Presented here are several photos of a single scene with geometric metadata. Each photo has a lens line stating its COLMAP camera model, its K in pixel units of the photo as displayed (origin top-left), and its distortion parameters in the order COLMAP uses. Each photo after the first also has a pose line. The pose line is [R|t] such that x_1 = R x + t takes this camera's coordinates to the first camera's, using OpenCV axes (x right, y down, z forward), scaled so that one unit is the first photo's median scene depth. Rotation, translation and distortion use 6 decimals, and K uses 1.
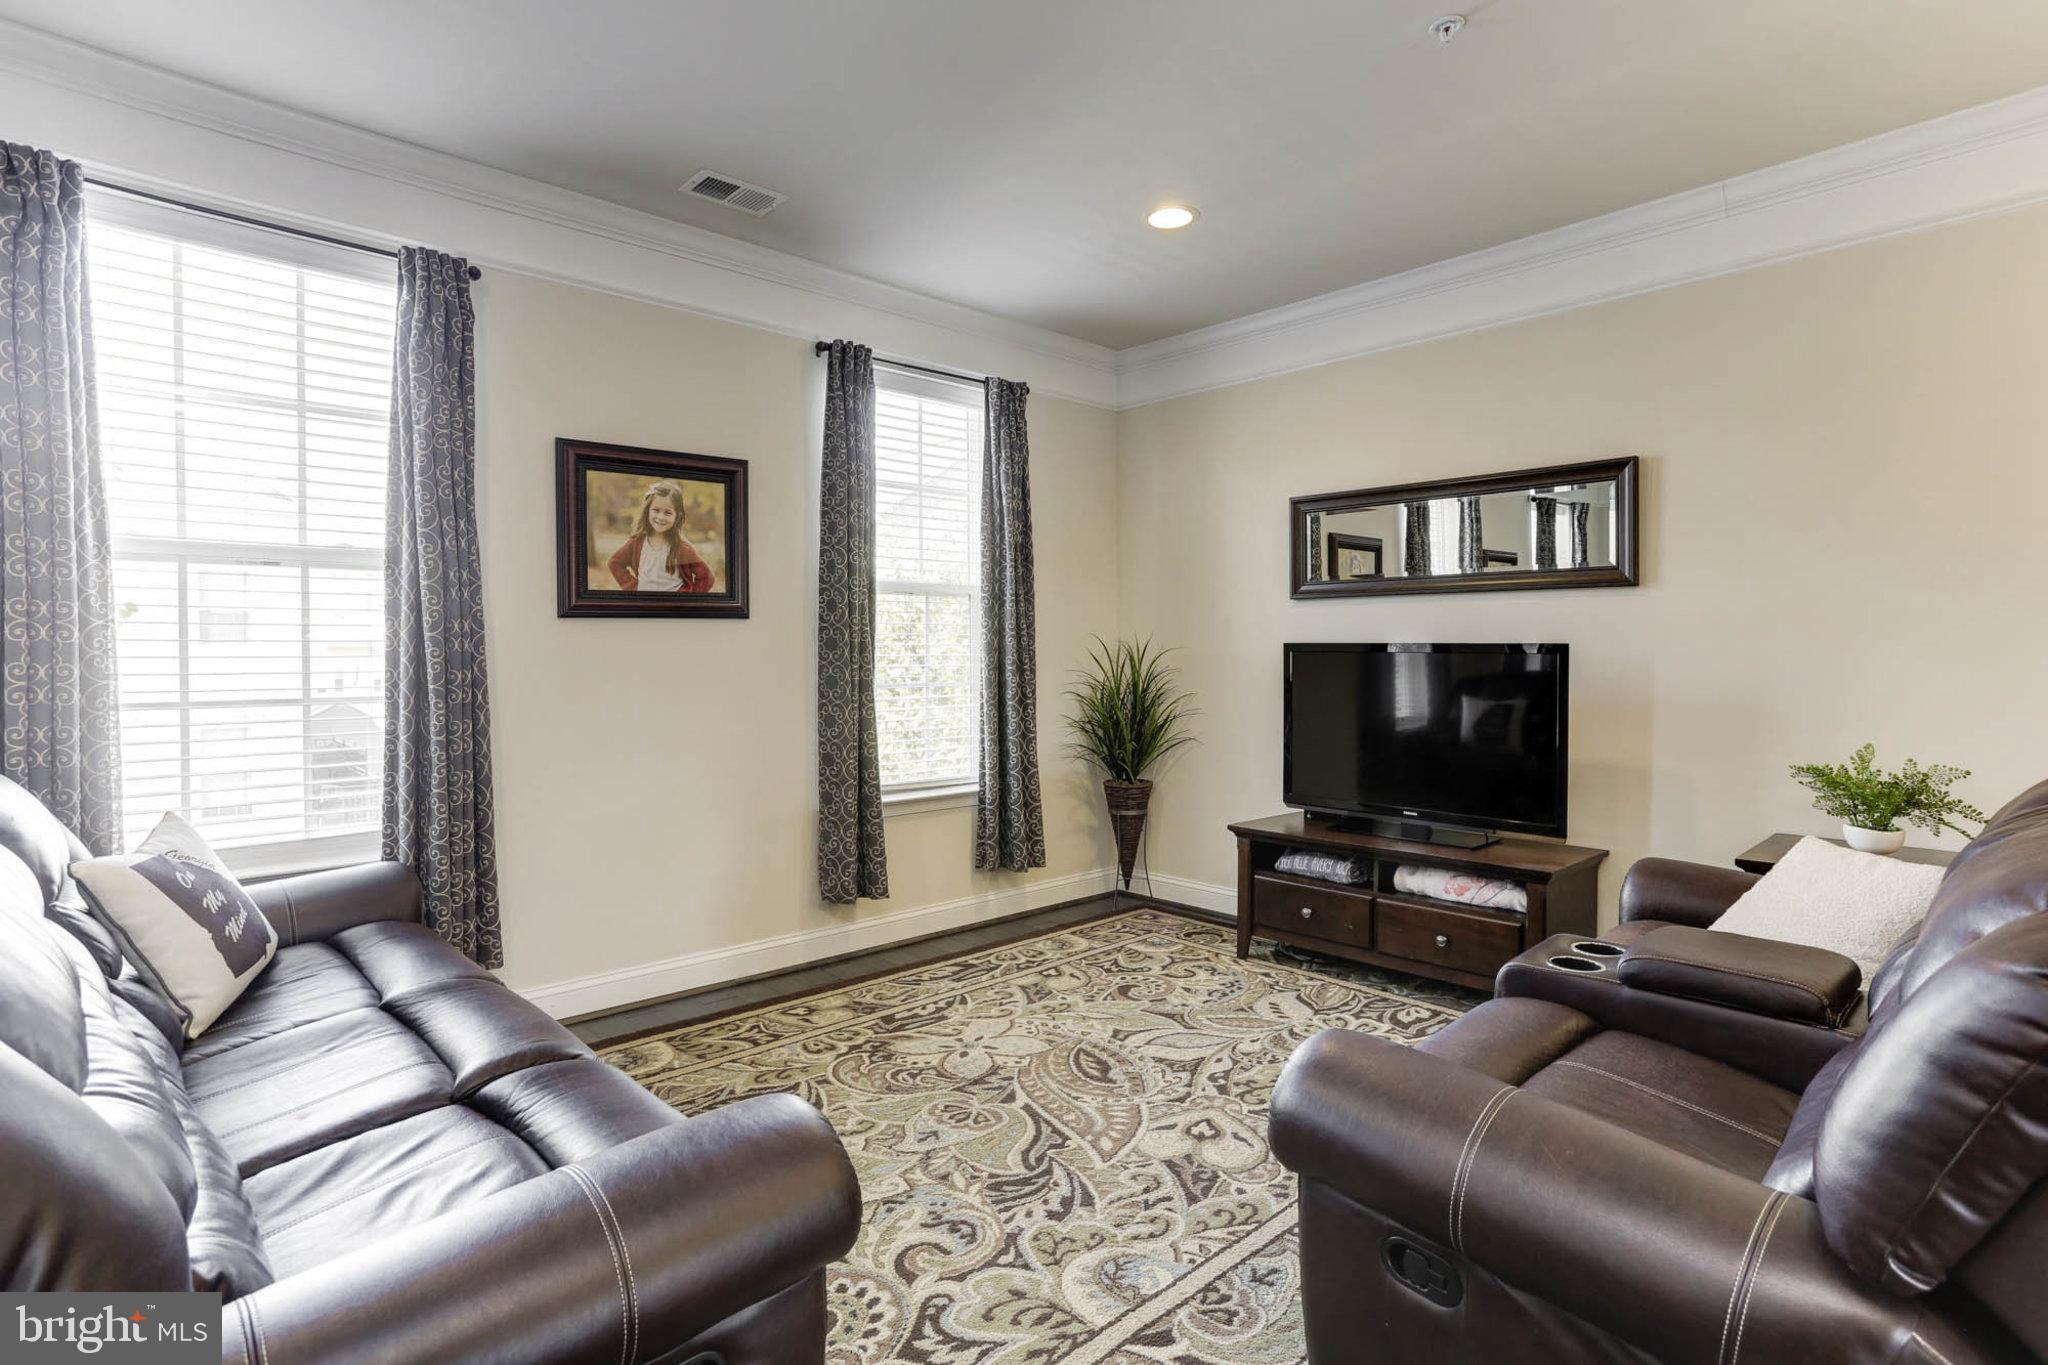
lens RADIAL K [[1002.9, 0, 1022.2], [0, 1002.9, 669.0], [0, 0, 1]] dist [-0.047330, 0.029292]
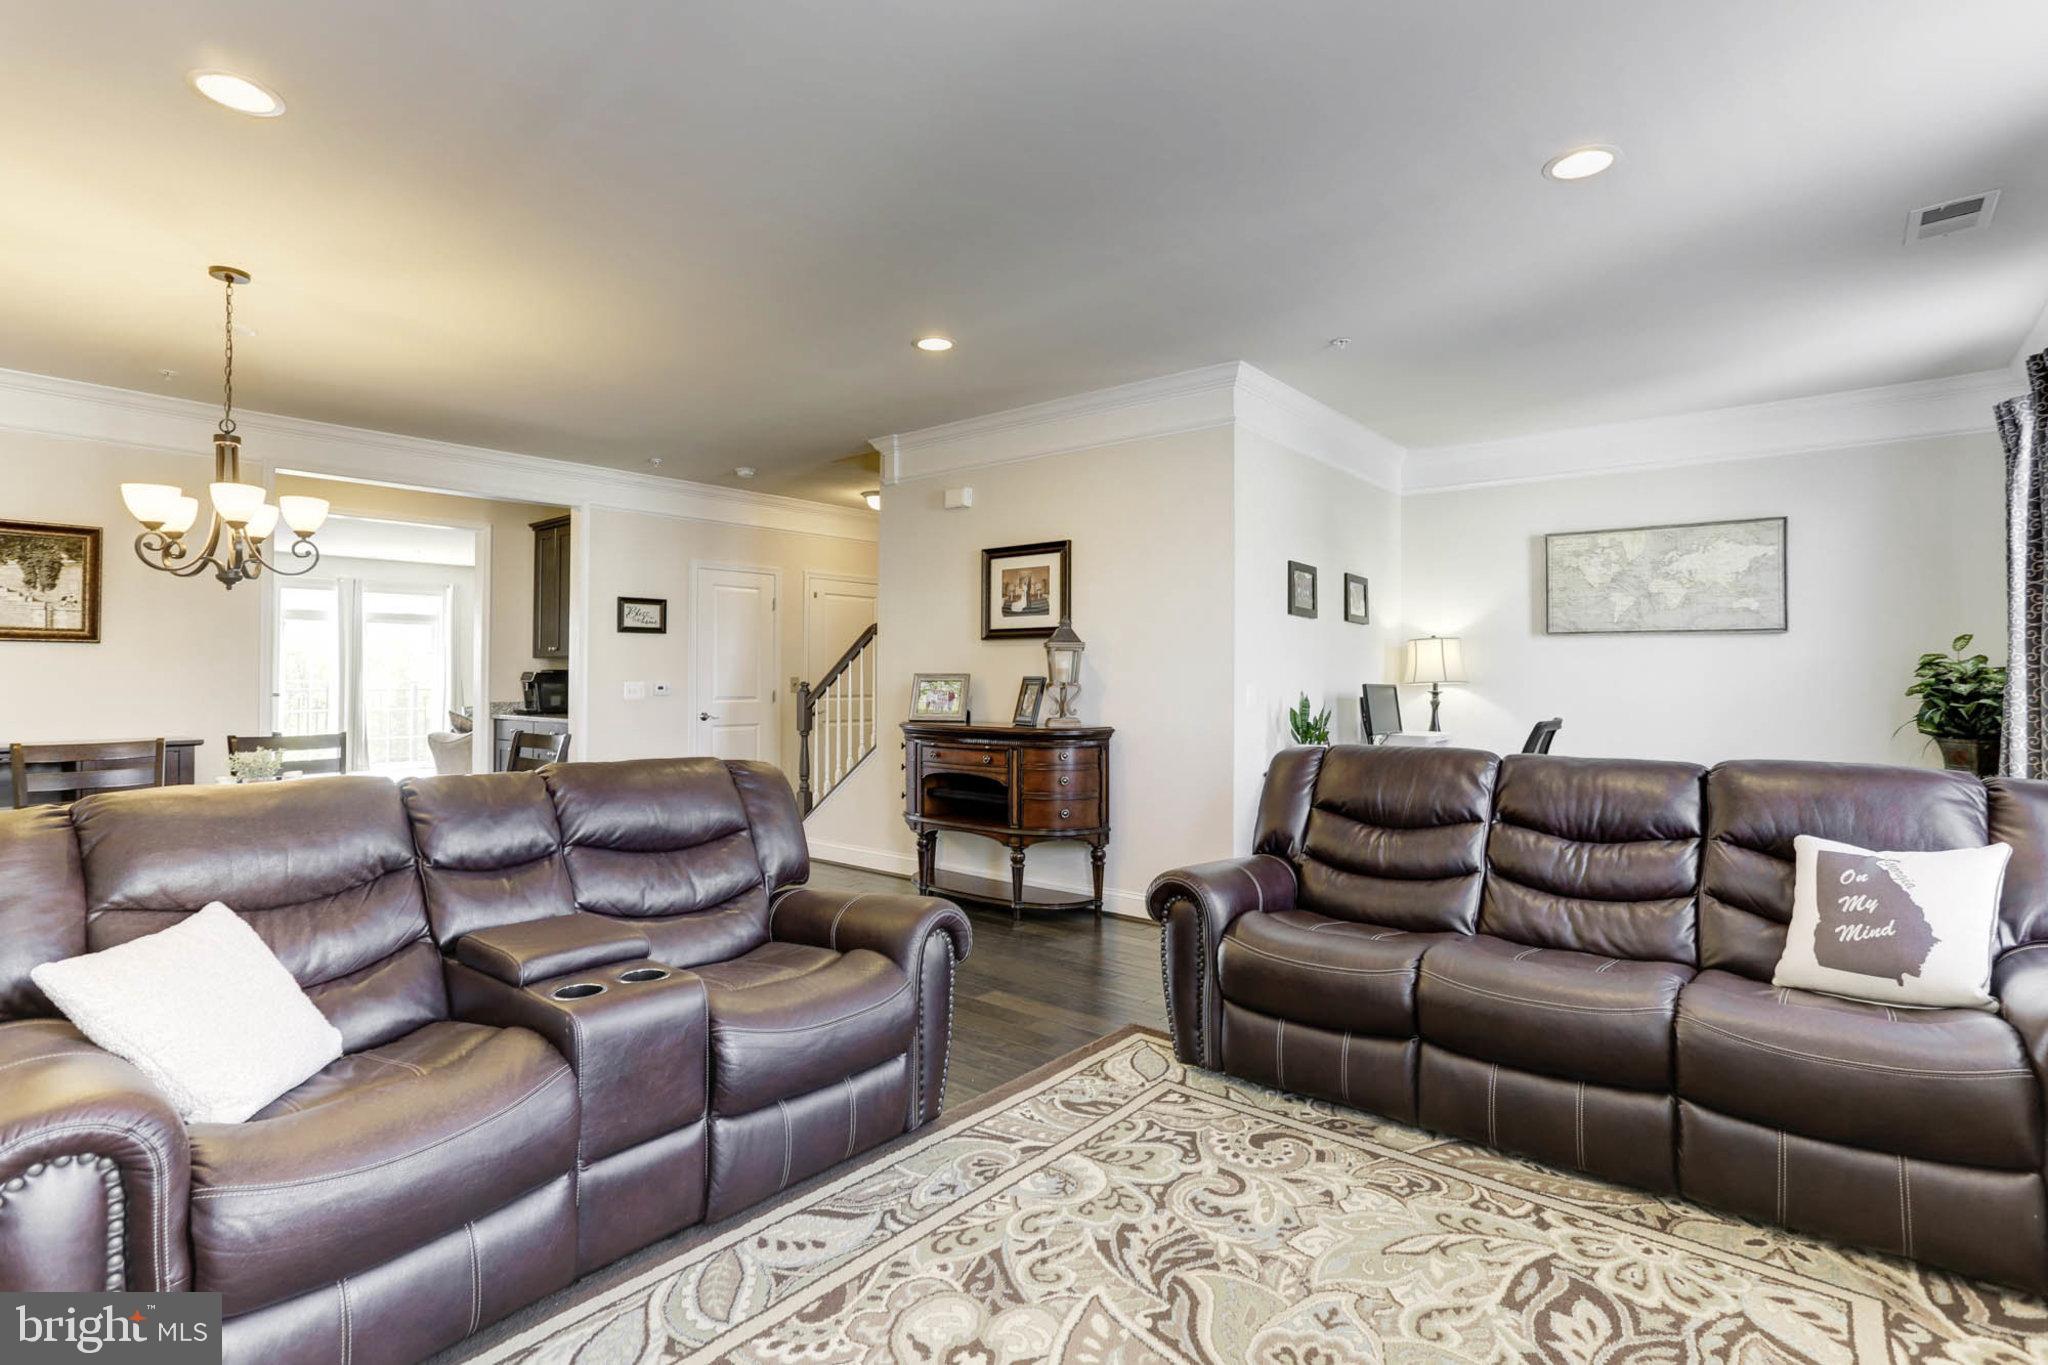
lens RADIAL K [[1002.9, 0, 1017.2], [0, 1002.9, 686.0], [0, 0, 1]] dist [-0.047330, 0.029292]
pose [[-0.991933, -0.000044, -0.126764, 0.179874], [-0.003545, 0.999618, 0.027392, -0.027077], [0.126714, 0.027621, -0.991555, 1.275470]]
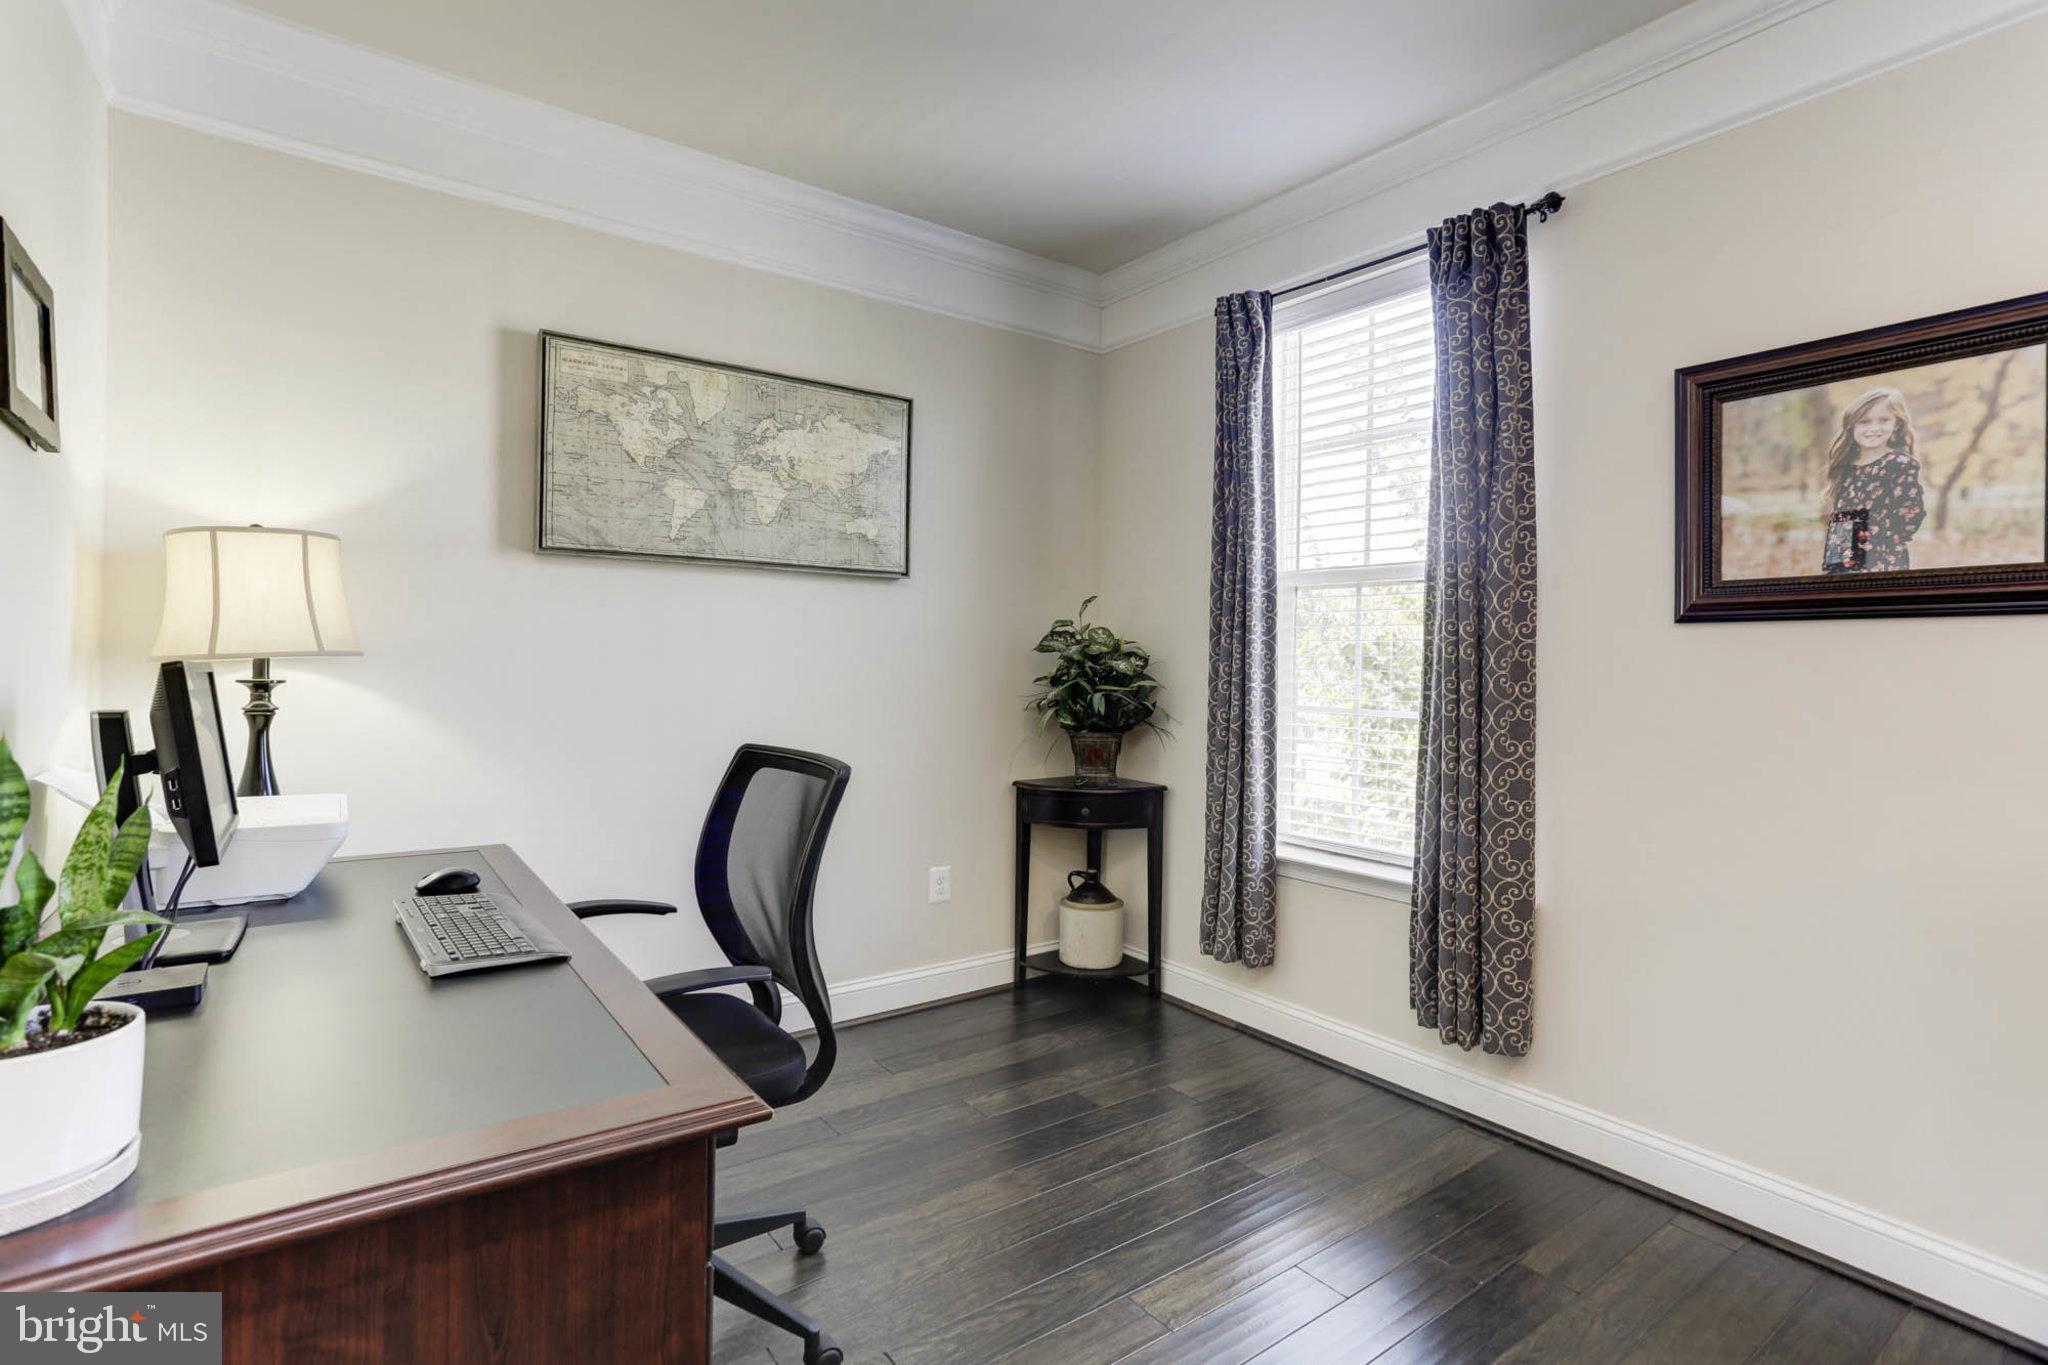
lens RADIAL K [[1002.9, 0, 1011.1], [0, 1002.9, 666.9], [0, 0, 1]] dist [-0.047330, 0.029292]
pose [[-0.116800, 0.012249, -0.993080, -0.217531], [-0.031948, 0.999360, 0.016084, -0.004948], [0.992641, 0.033606, -0.116334, 0.131474]]
